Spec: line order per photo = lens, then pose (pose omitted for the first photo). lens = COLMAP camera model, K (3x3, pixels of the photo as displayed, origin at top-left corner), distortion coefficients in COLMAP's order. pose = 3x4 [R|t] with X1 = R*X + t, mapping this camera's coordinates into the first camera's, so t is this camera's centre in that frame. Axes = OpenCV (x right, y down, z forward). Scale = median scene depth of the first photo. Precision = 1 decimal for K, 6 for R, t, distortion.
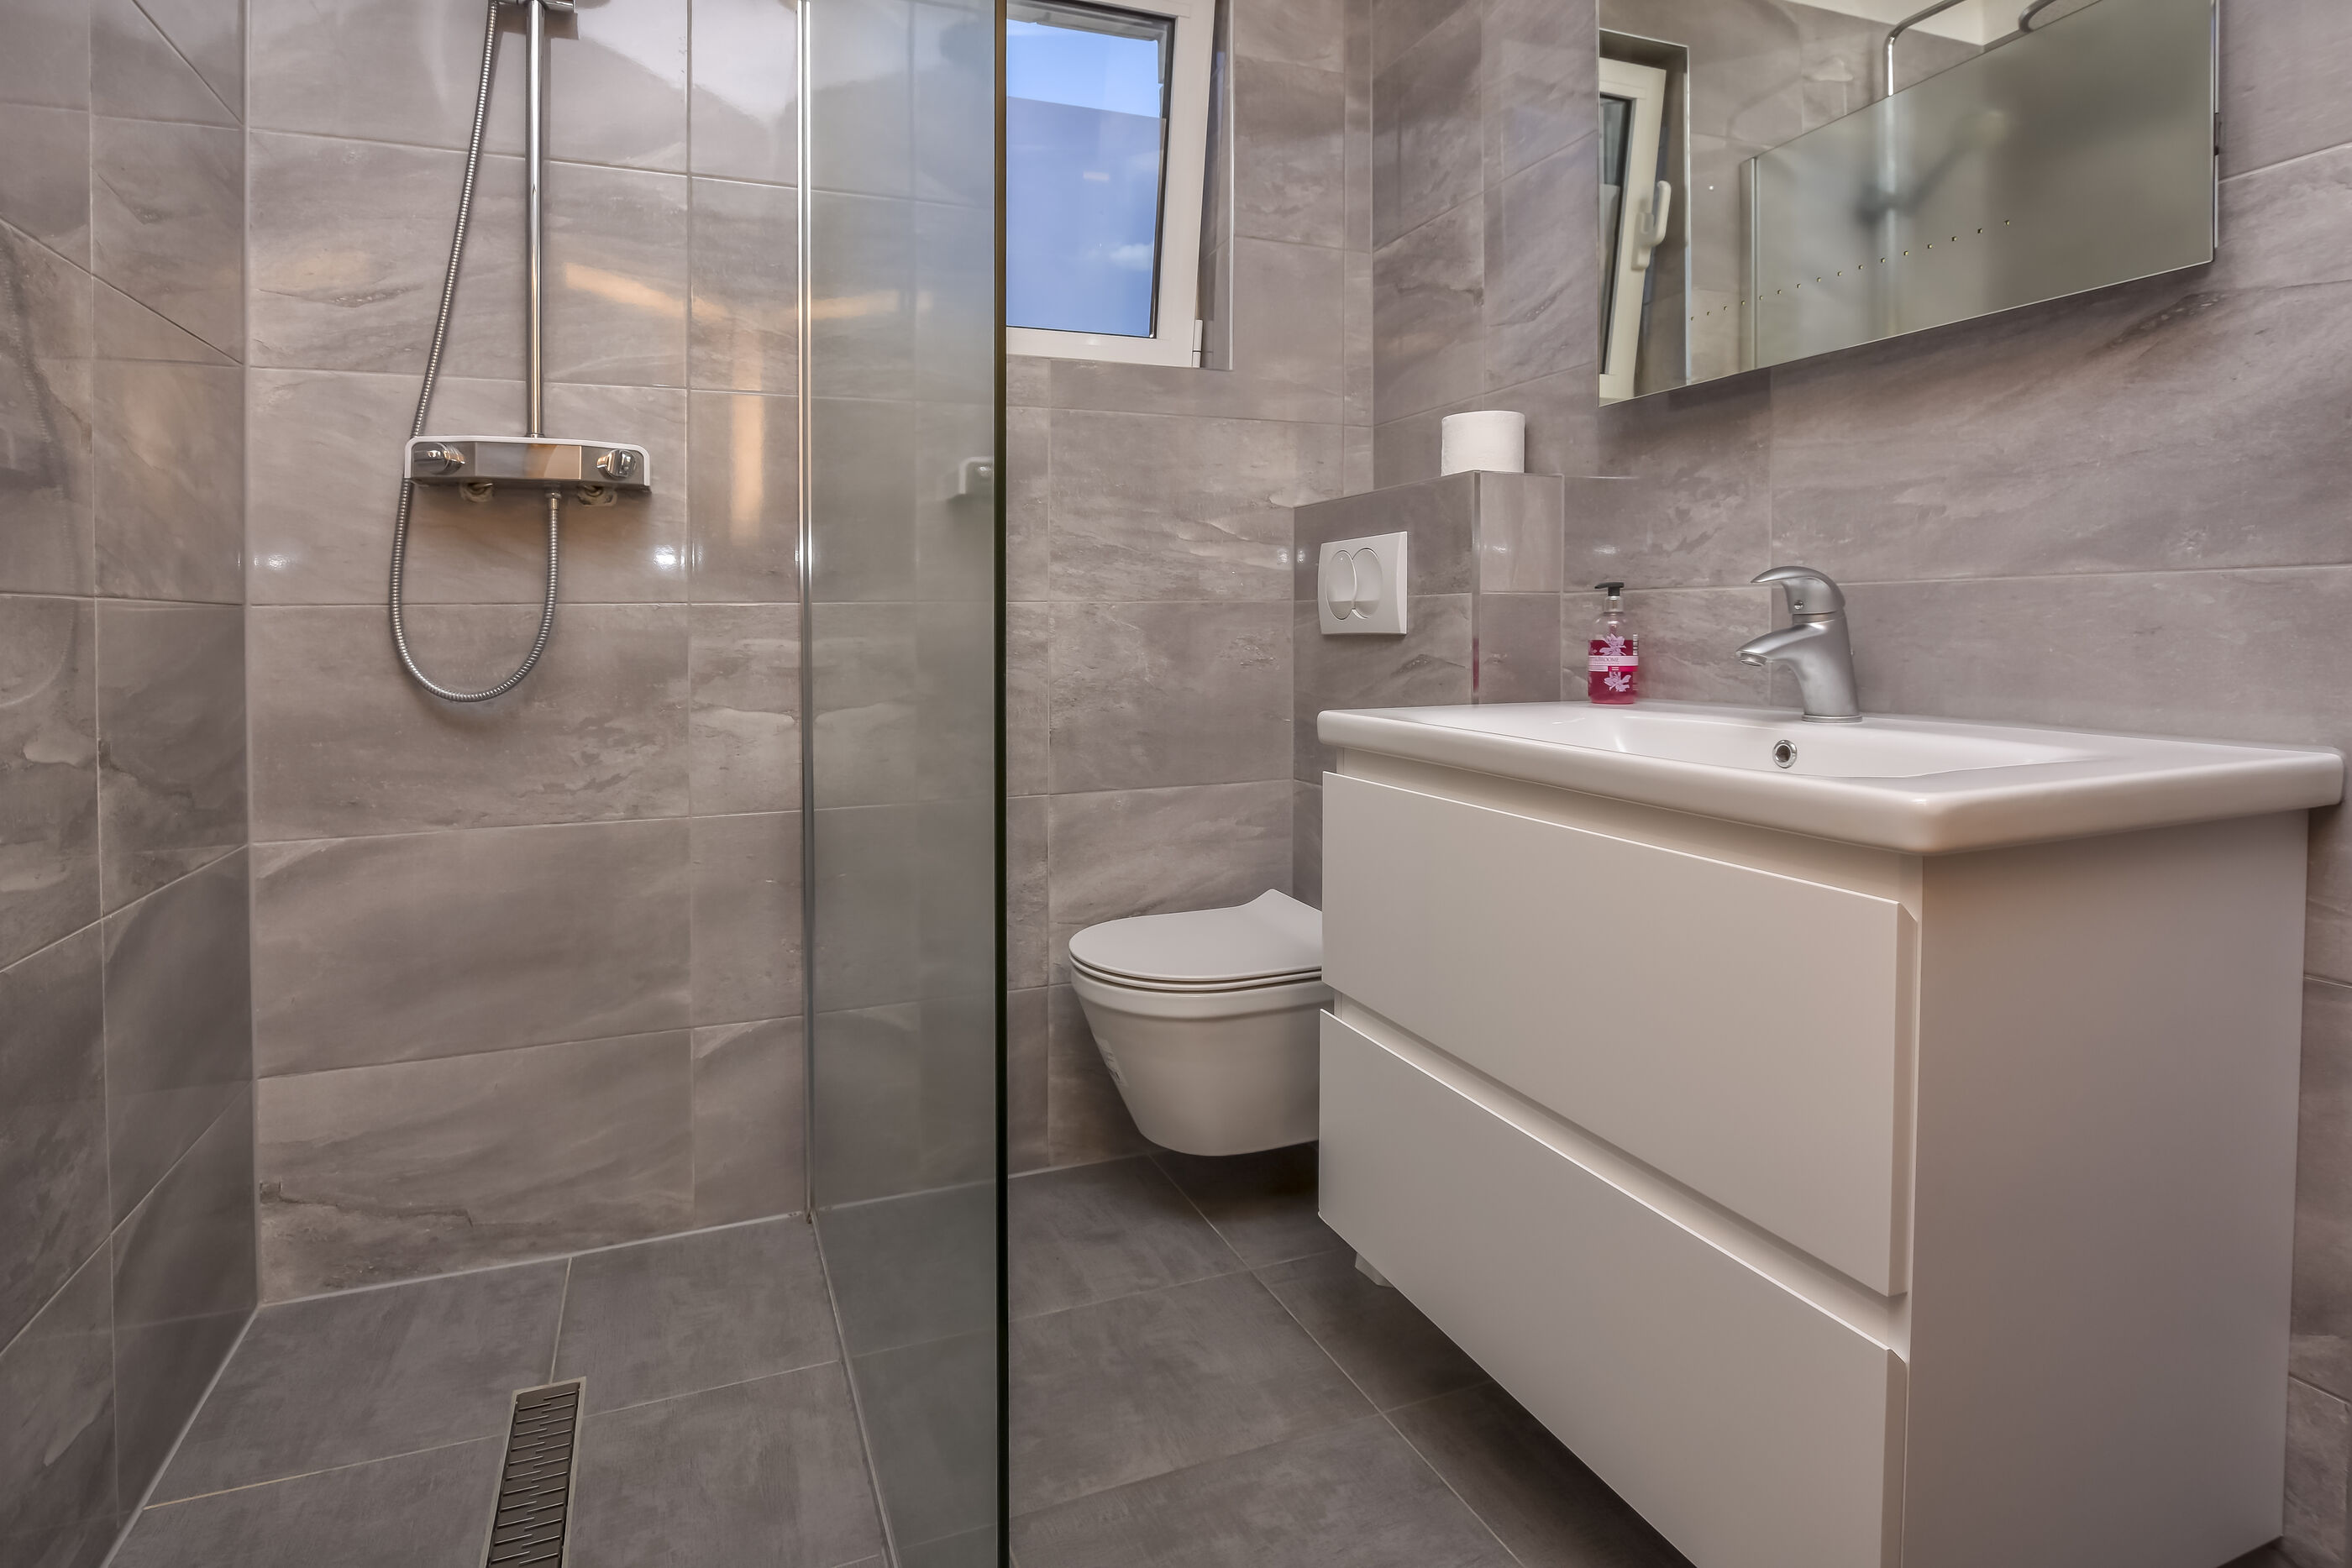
lens RADIAL K [[1307.3, 0, 1238.7], [0, 1307.3, 783.3], [0, 0, 1]] dist [-0.020125, 0.000774]
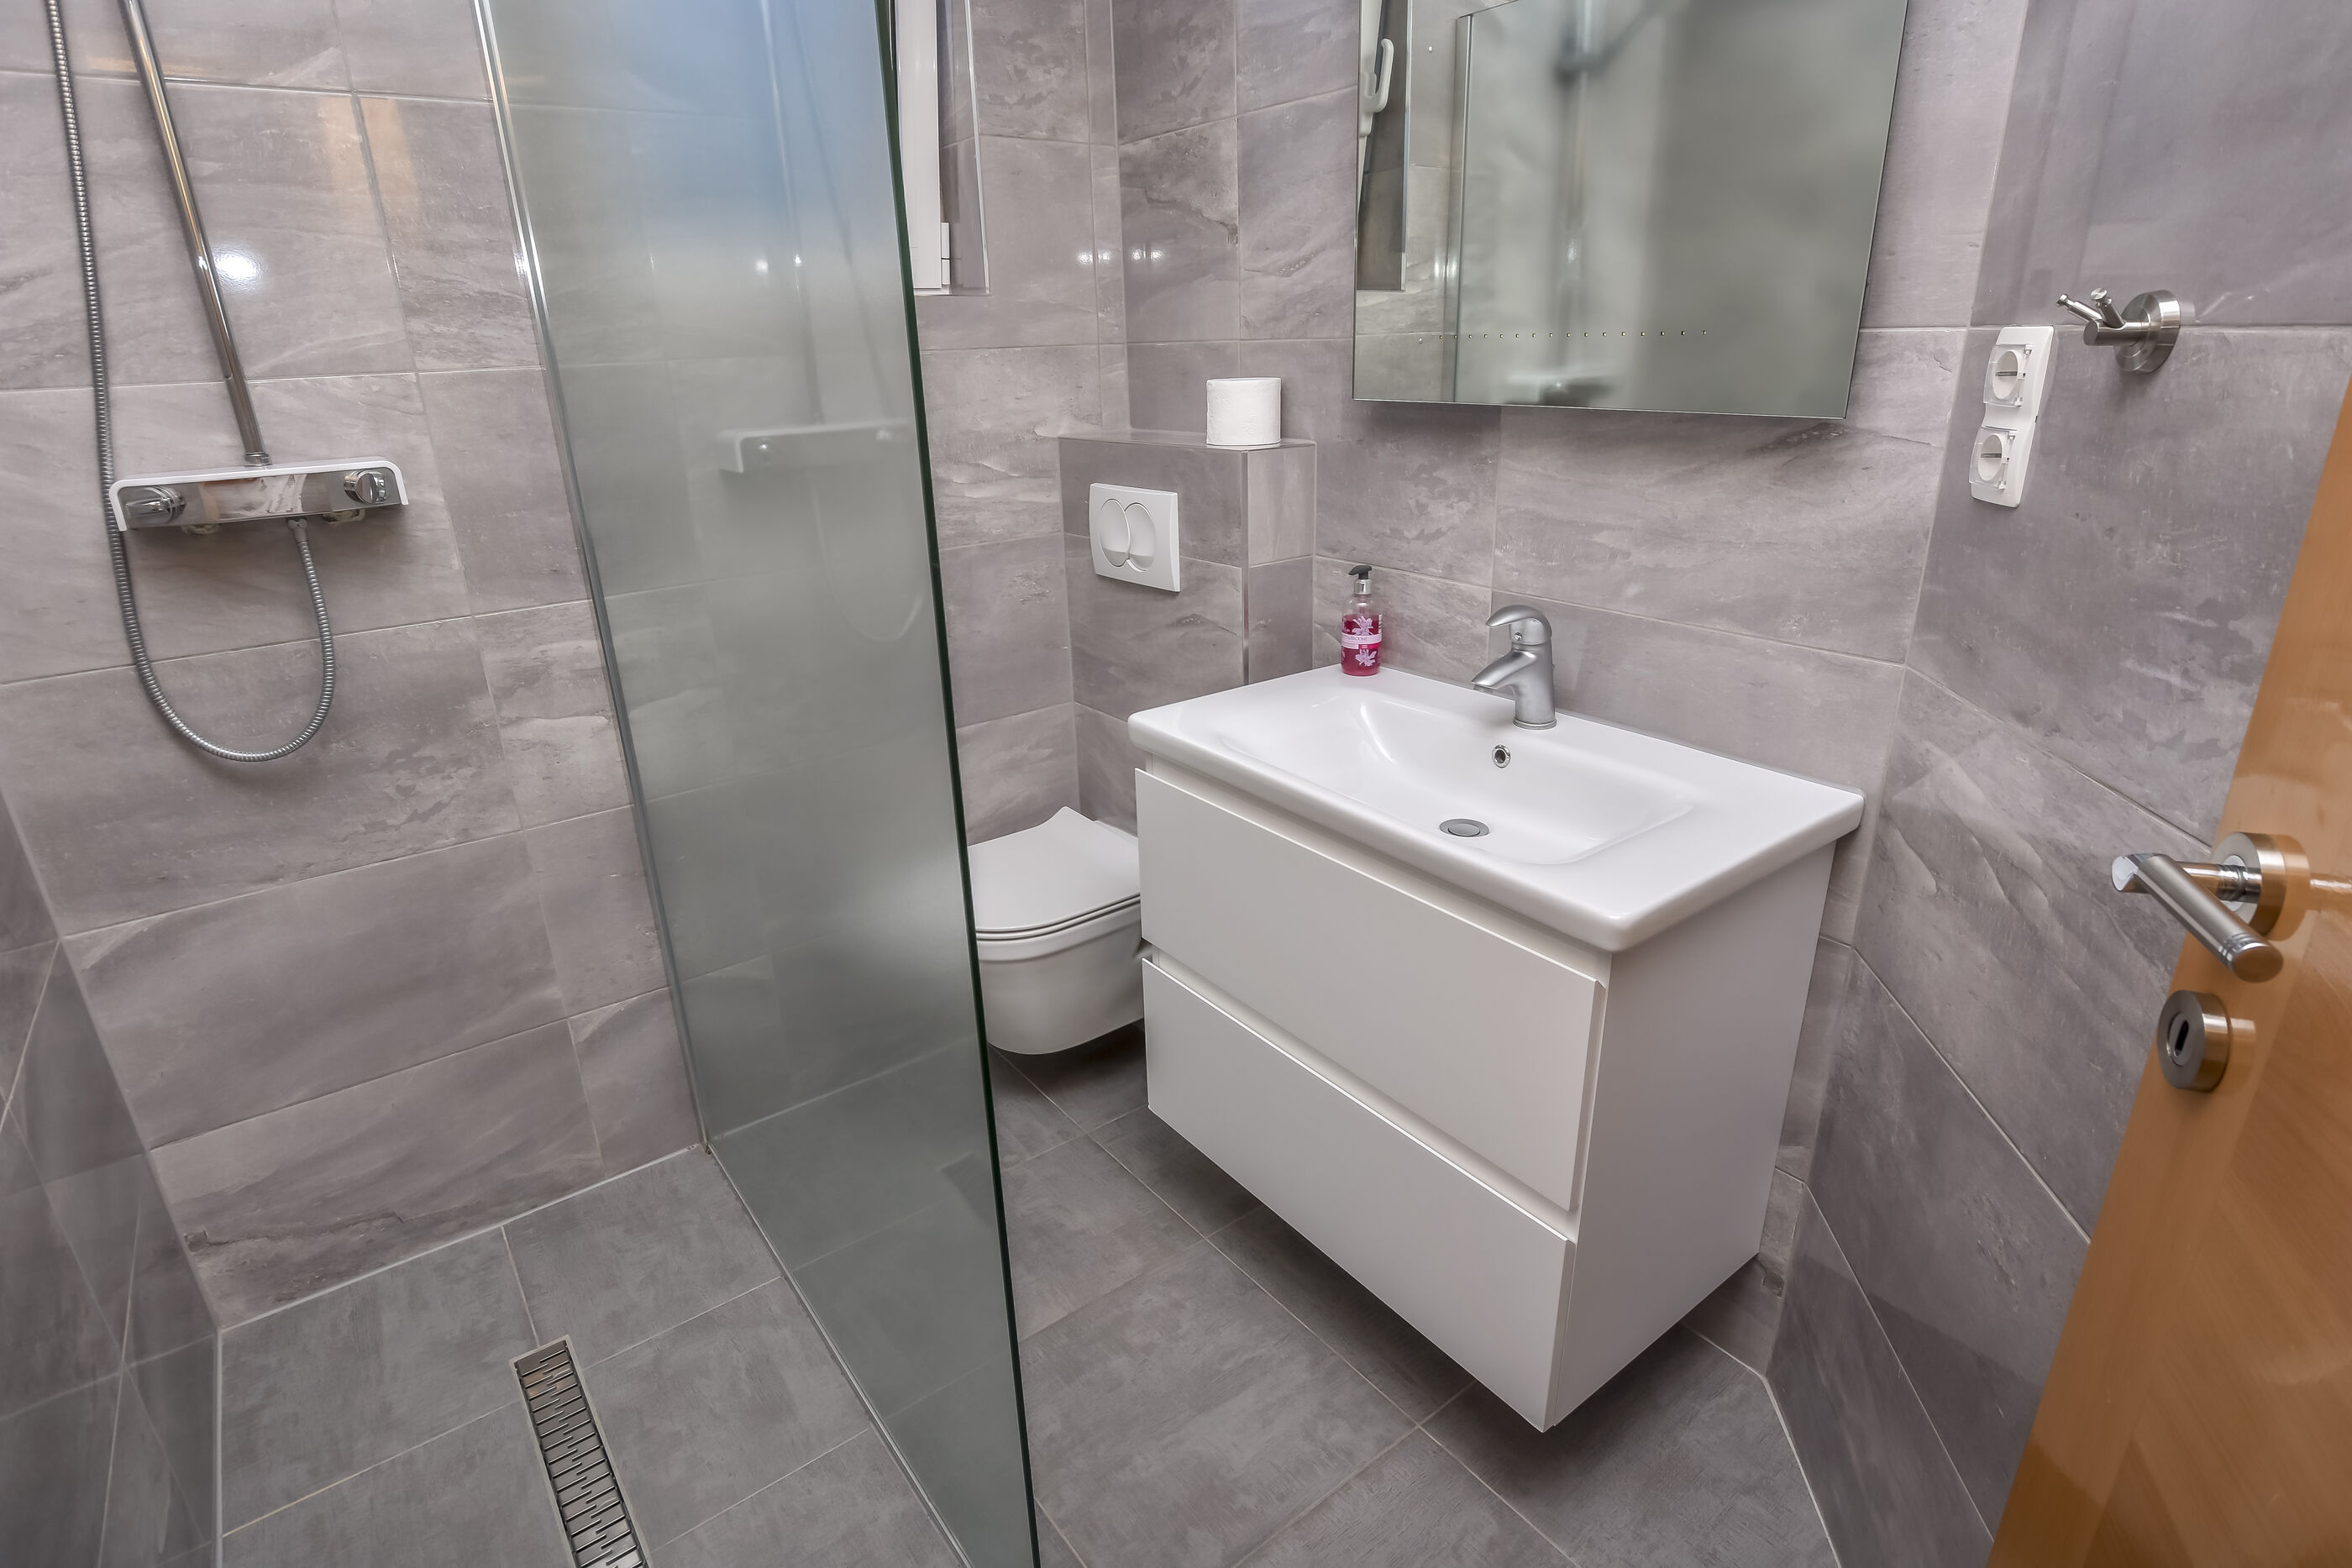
lens RADIAL K [[1307.3, 0, 1238.7], [0, 1307.3, 783.3], [0, 0, 1]] dist [-0.020125, 0.000774]
pose [[0.957113, -0.094951, 0.273713, -0.161764], [-0.004254, 0.940061, 0.340980, -0.378684], [-0.289683, -0.327521, 0.899341, -0.085478]]
